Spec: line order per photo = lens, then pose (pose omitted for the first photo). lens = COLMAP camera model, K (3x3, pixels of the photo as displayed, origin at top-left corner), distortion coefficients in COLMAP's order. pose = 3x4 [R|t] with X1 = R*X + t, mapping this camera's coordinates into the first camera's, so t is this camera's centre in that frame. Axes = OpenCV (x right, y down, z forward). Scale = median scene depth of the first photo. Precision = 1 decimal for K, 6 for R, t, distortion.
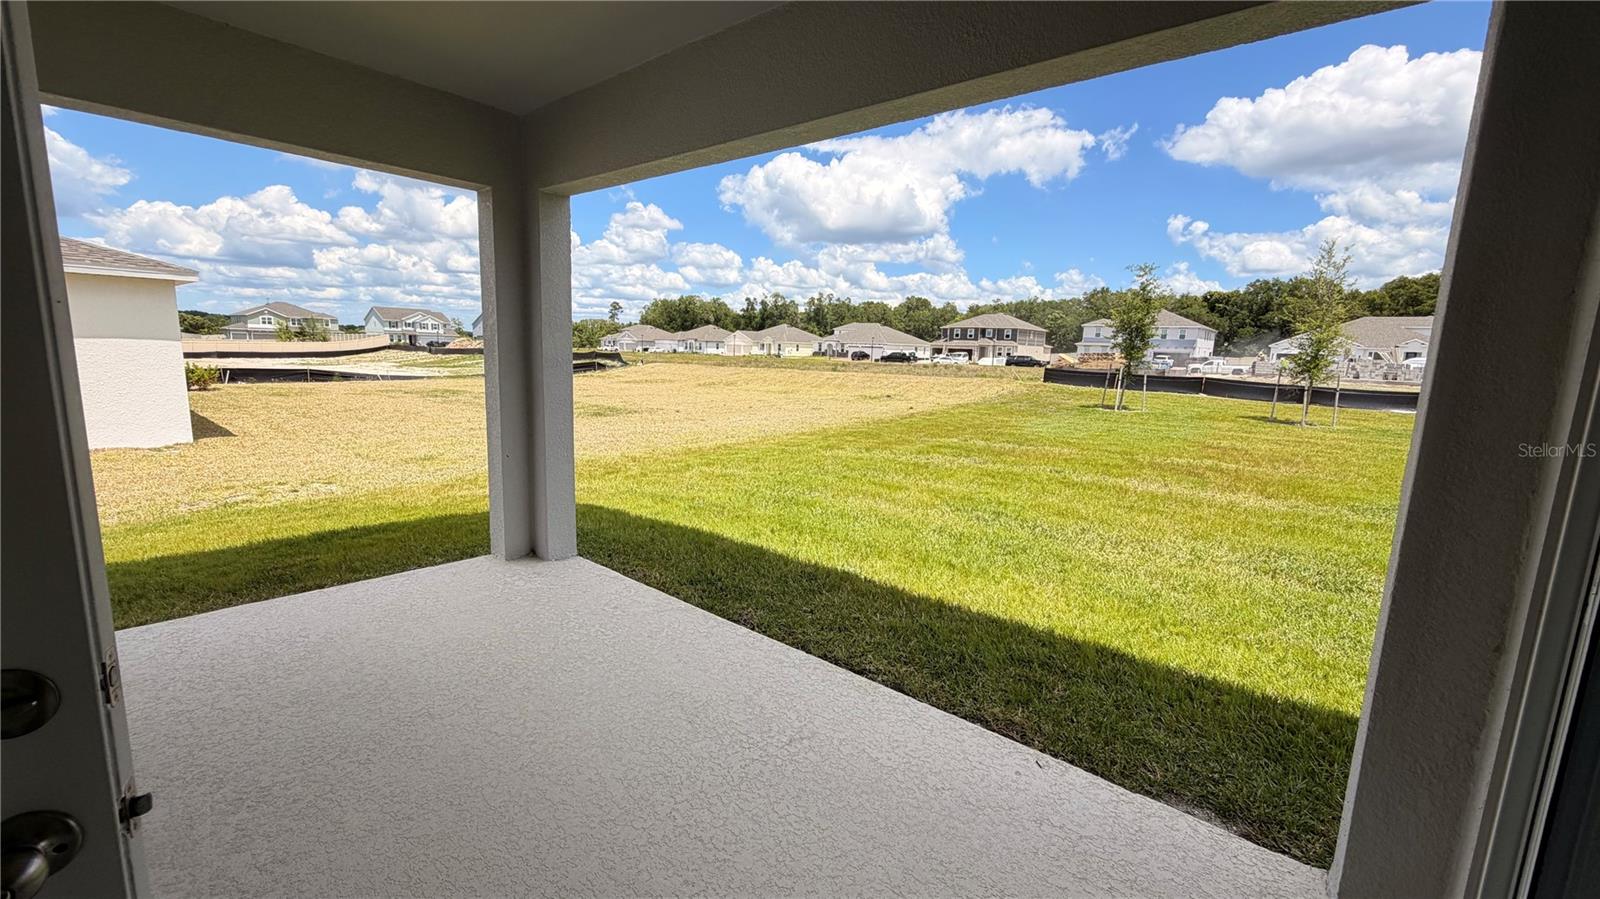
lens RADIAL K [[634.6, 0, 800.0], [0, 634.6, 449.5], [0, 0, 1]] dist [0.002256, 0.000332]
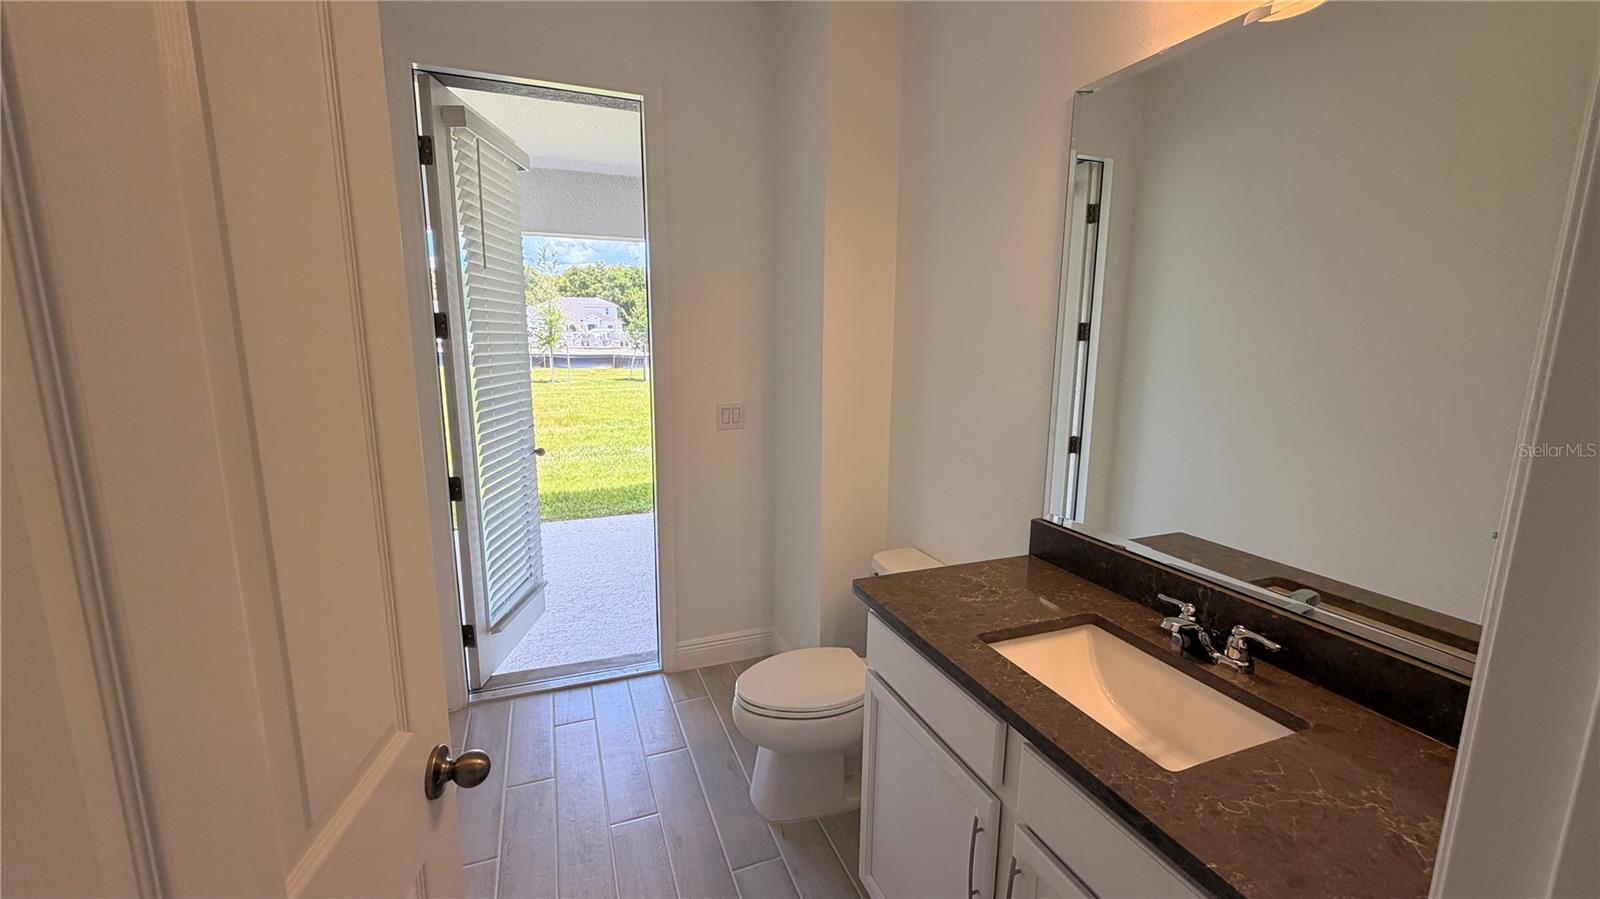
lens RADIAL K [[634.6, 0, 800.0], [0, 634.6, 449.5], [0, 0, 1]] dist [0.002256, 0.000332]
pose [[0.474826, -0.183158, 0.860810, -0.157384], [0.148822, 0.980729, 0.126583, 0.008442], [-0.867406, 0.068003, 0.492933, -0.123846]]
